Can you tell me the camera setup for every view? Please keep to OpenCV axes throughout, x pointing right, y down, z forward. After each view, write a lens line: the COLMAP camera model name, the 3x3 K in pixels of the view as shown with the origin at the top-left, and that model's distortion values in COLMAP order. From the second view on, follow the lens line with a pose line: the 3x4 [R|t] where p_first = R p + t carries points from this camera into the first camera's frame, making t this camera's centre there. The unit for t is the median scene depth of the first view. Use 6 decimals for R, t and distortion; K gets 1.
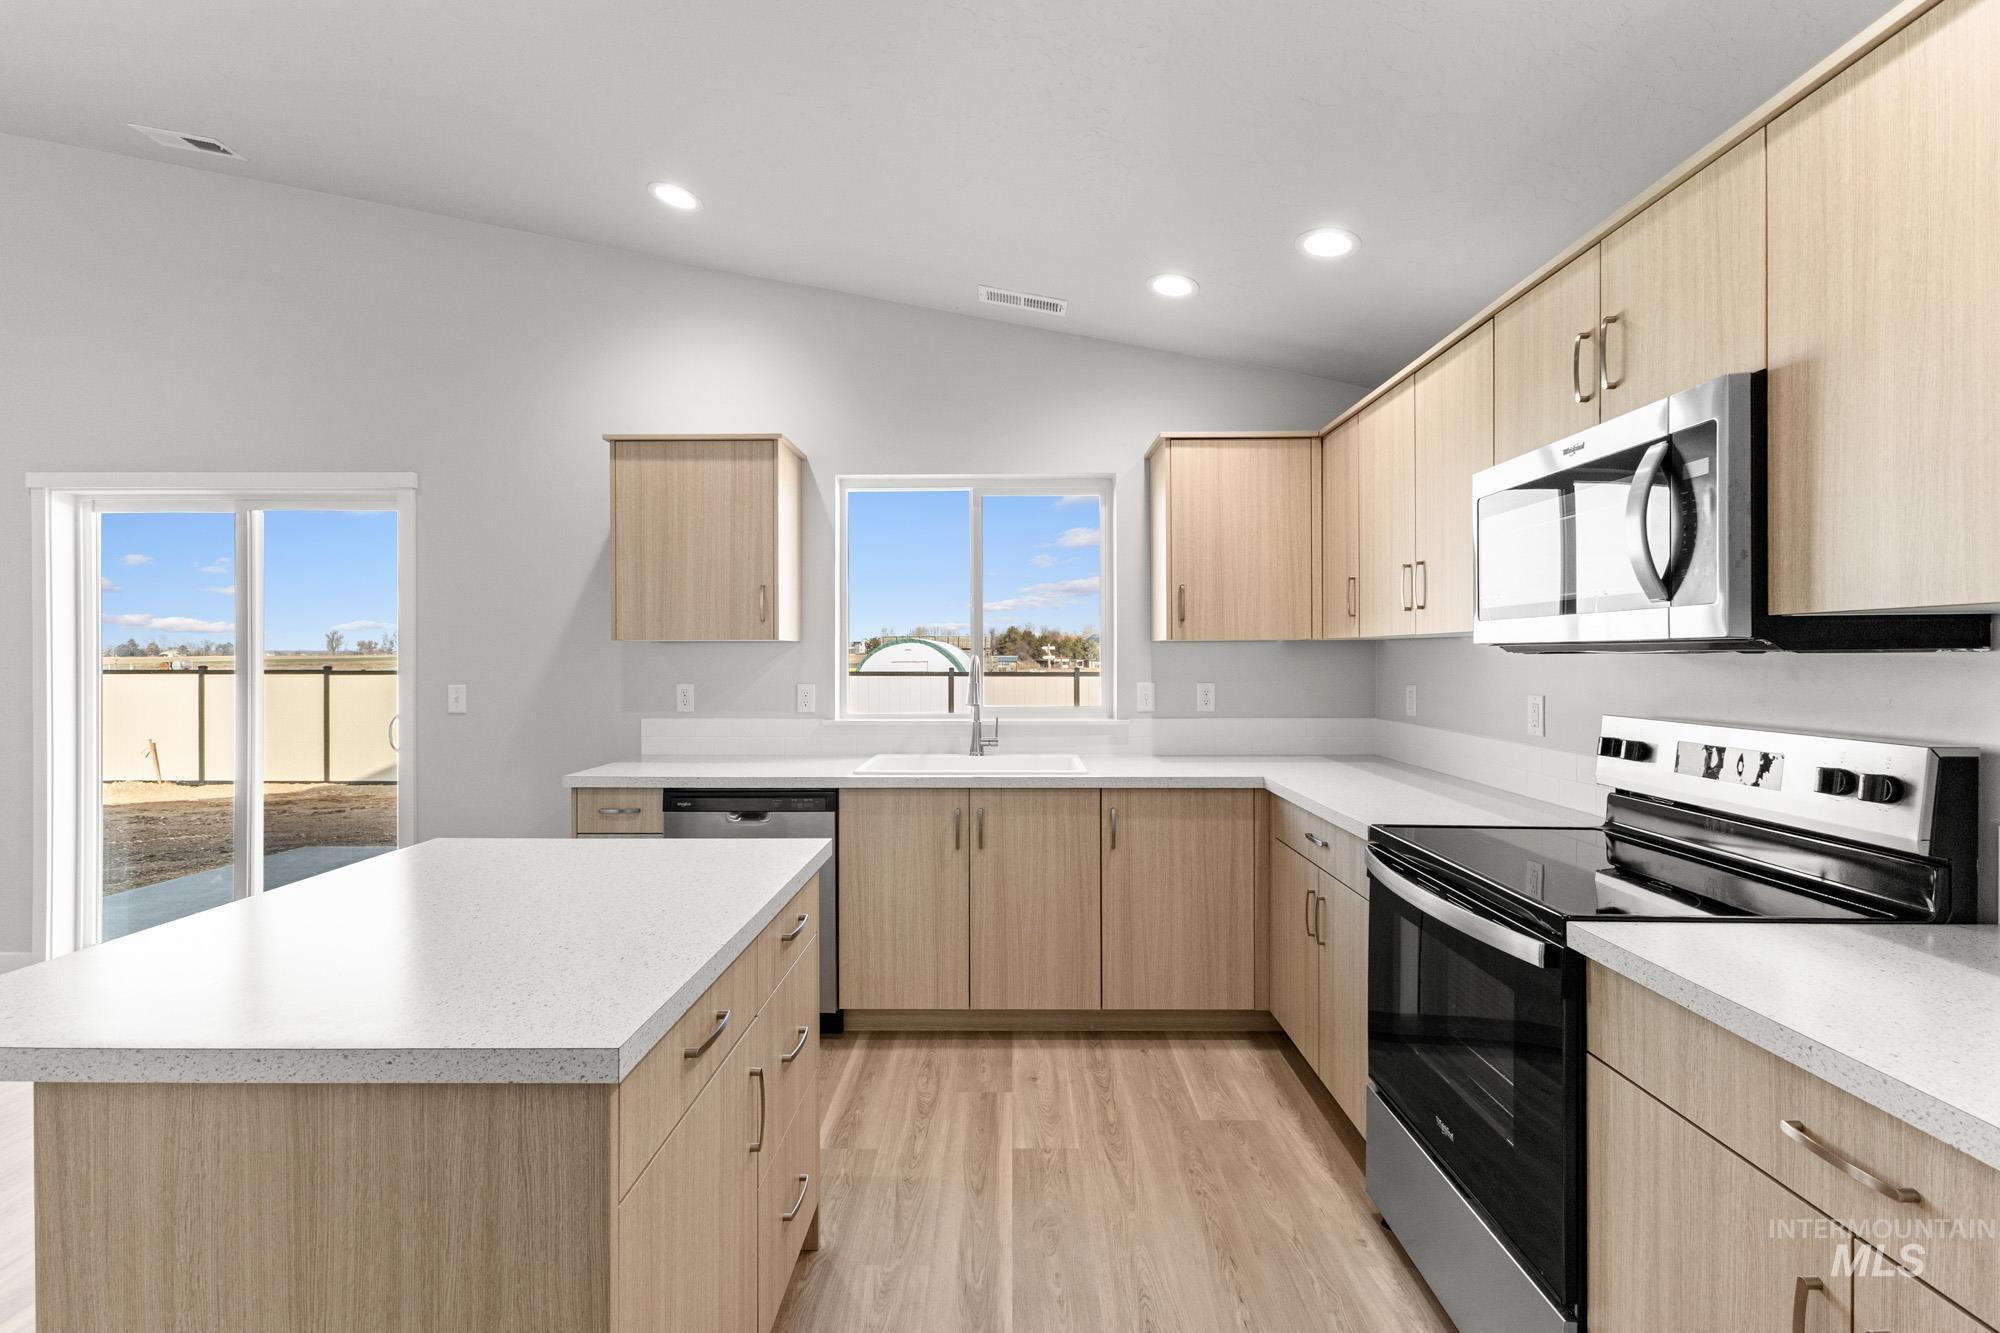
lens RADIAL K [[871.7, 0, 997.4], [0, 871.7, 652.6], [0, 0, 1]] dist [0.005348, -0.000116]
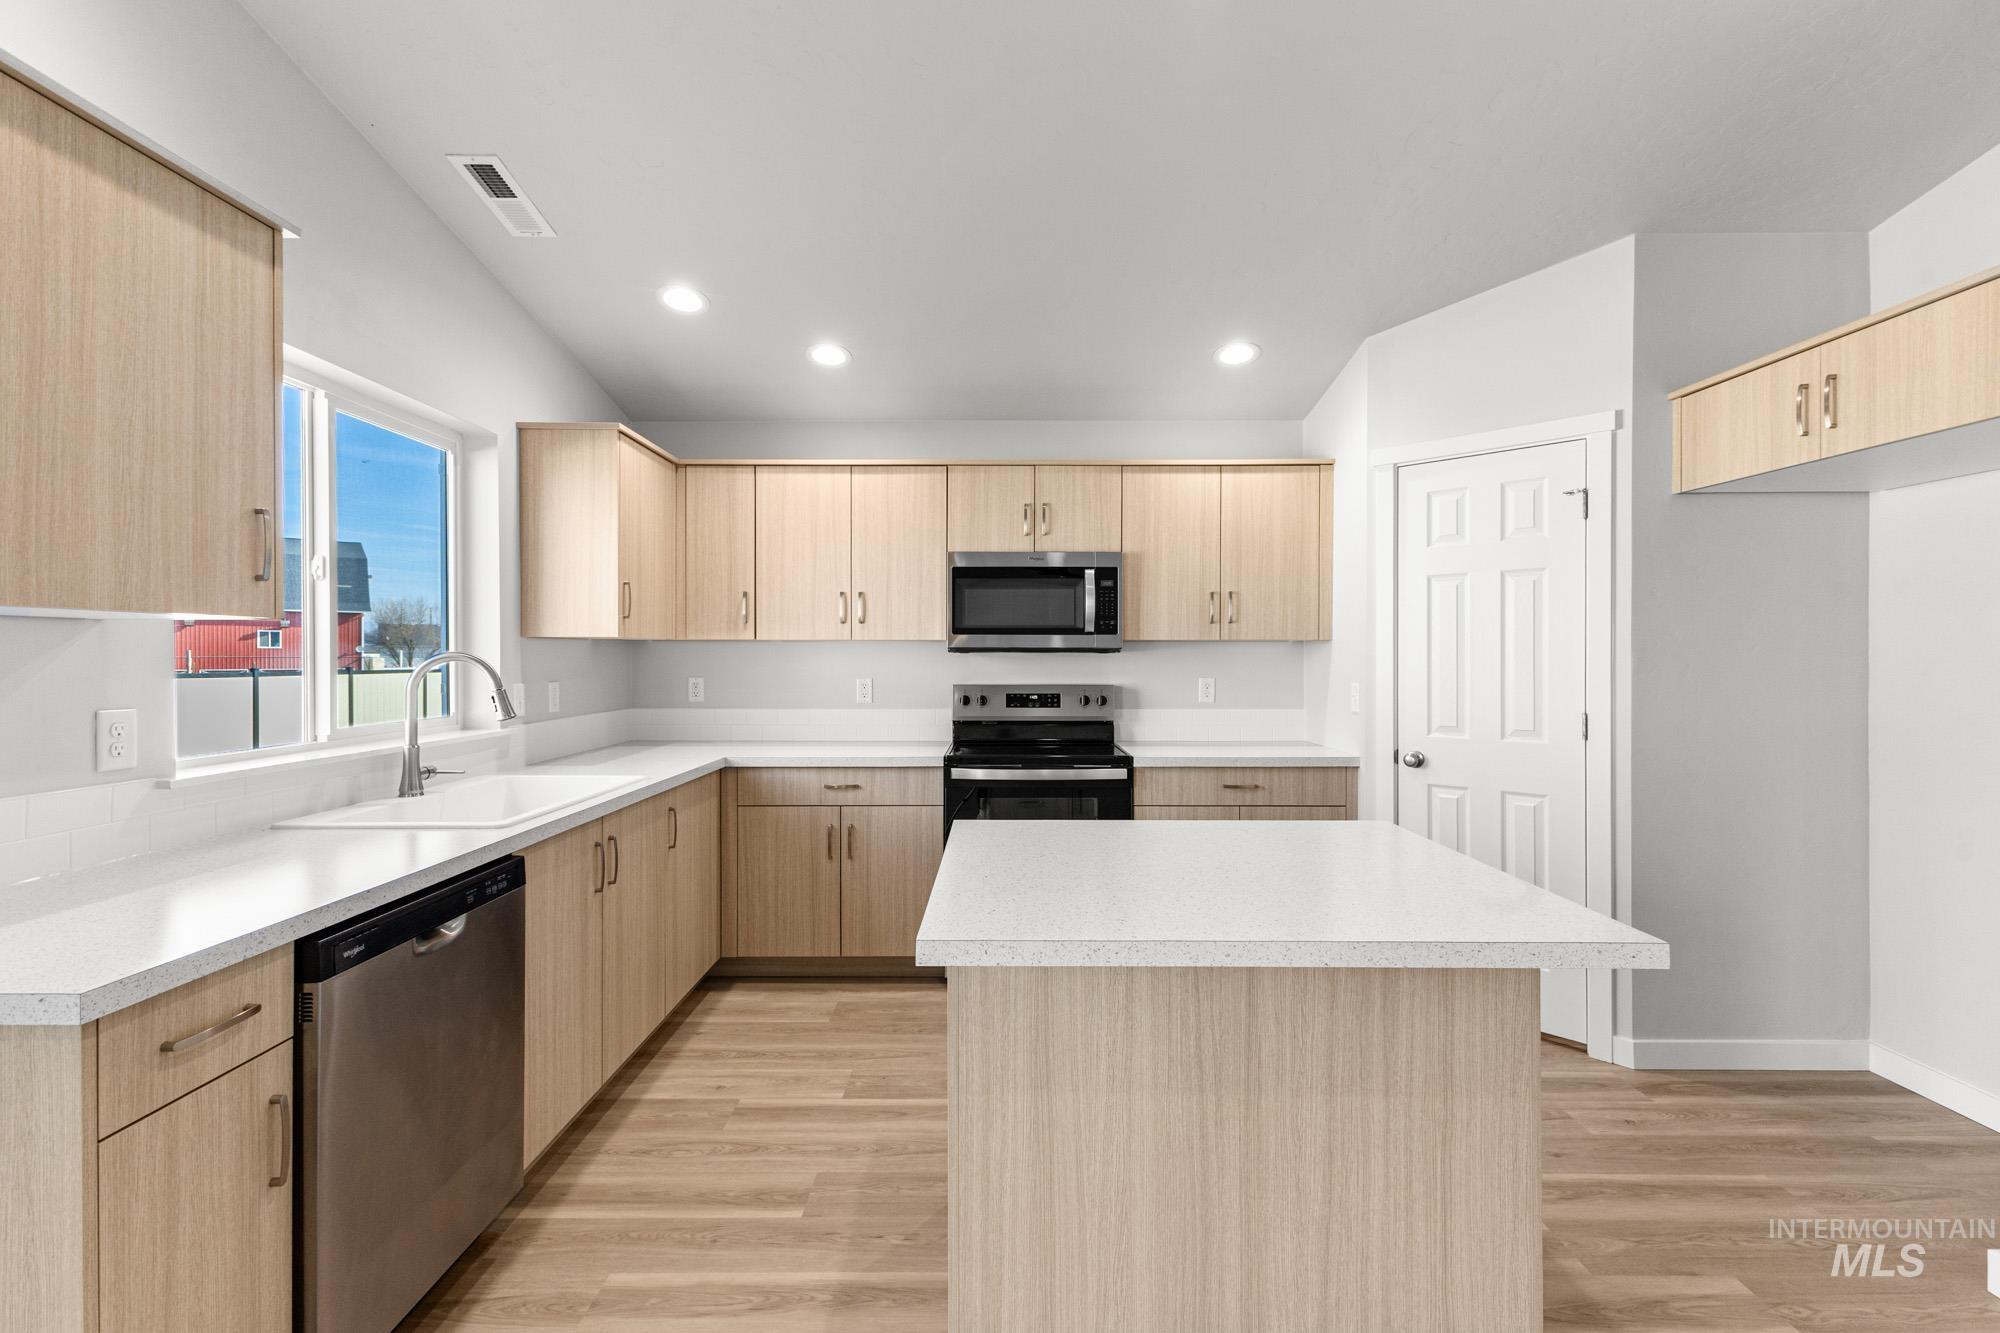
lens RADIAL K [[871.7, 0, 997.4], [0, 871.7, 652.6], [0, 0, 1]] dist [0.005348, -0.000116]
pose [[-0.012860, 0.003728, 0.999910, -0.900960], [-0.005843, 0.999976, -0.003803, 0.004584], [-0.999900, -0.005892, -0.012838, 0.676438]]
